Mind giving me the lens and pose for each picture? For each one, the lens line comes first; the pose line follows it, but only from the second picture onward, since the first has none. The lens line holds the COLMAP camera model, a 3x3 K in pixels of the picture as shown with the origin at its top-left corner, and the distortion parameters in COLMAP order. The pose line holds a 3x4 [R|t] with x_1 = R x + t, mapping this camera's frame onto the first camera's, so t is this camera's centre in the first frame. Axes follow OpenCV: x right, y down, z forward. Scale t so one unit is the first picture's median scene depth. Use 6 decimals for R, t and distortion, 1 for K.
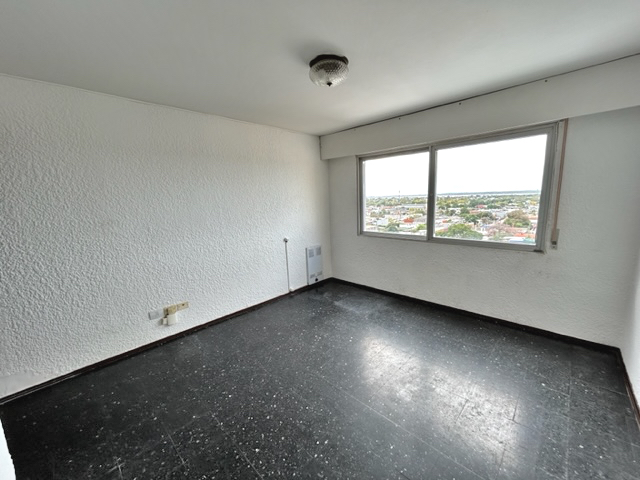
lens RADIAL K [[258.5, 0, 319.7], [0, 258.5, 241.0], [0, 0, 1]] dist [0.000415, 0.000048]
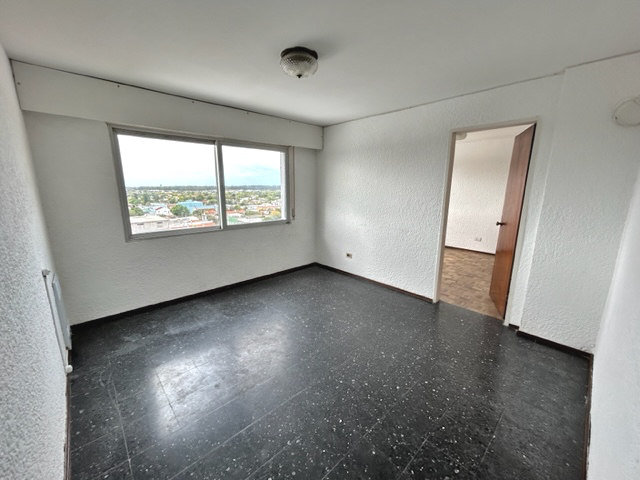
lens RADIAL K [[258.5, 0, 317.2], [0, 258.5, 241.5], [0, 0, 1]] dist [0.000415, 0.000048]
pose [[0.055995, -0.176298, 0.982743, -0.641611], [0.158591, 0.973361, 0.165578, -0.070316], [-0.985755, 0.146583, 0.082462, 0.550934]]
